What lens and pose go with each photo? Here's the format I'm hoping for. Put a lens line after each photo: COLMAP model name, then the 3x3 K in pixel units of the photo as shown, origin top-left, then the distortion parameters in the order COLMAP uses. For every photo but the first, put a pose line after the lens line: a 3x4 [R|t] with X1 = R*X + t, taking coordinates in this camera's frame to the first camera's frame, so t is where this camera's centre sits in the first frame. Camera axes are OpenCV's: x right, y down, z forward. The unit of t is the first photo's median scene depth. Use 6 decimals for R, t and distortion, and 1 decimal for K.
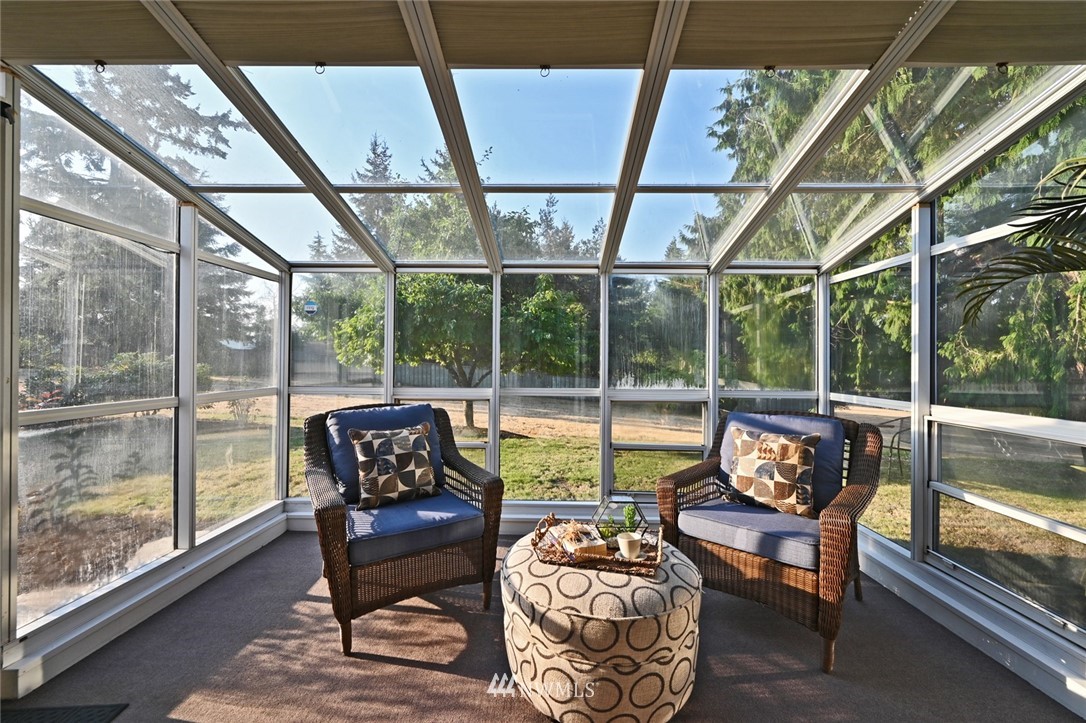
lens RADIAL K [[432.3, 0, 538.4], [0, 432.3, 358.1], [0, 0, 1]] dist [0.001865, -0.000102]
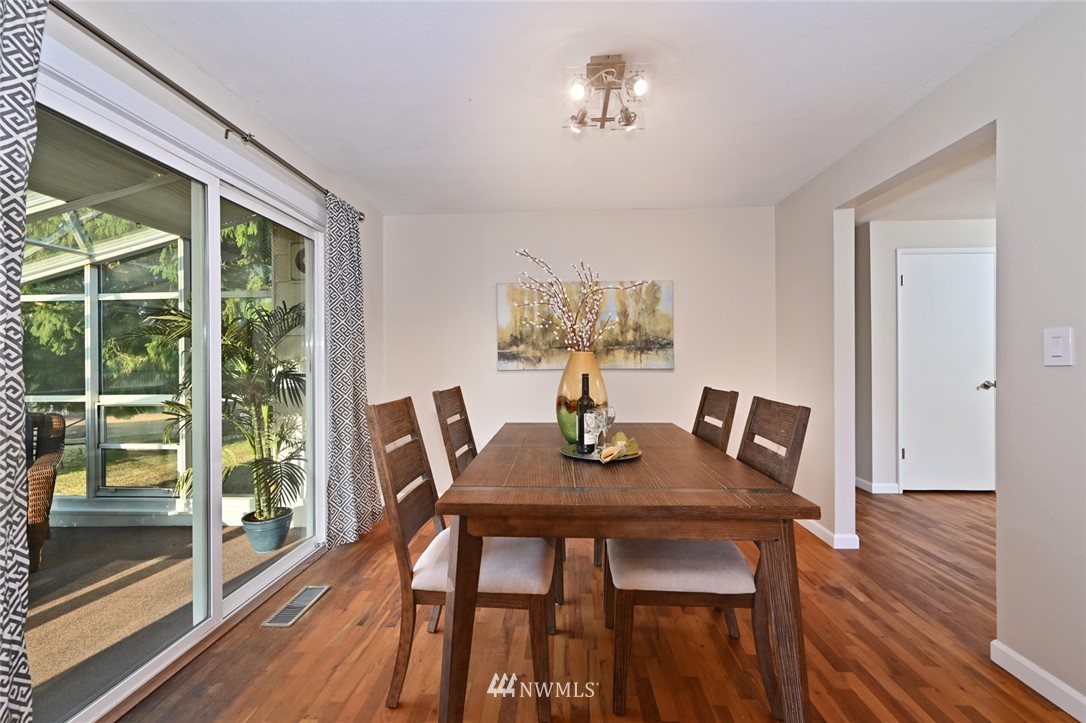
lens RADIAL K [[432.3, 0, 546.0], [0, 432.3, 360.9], [0, 0, 1]] dist [0.001865, -0.000102]
pose [[0.009363, -0.007297, 0.999930, -0.619325], [0.002513, 0.999970, 0.007274, -0.024125], [-0.999953, 0.002445, 0.009381, -0.605558]]
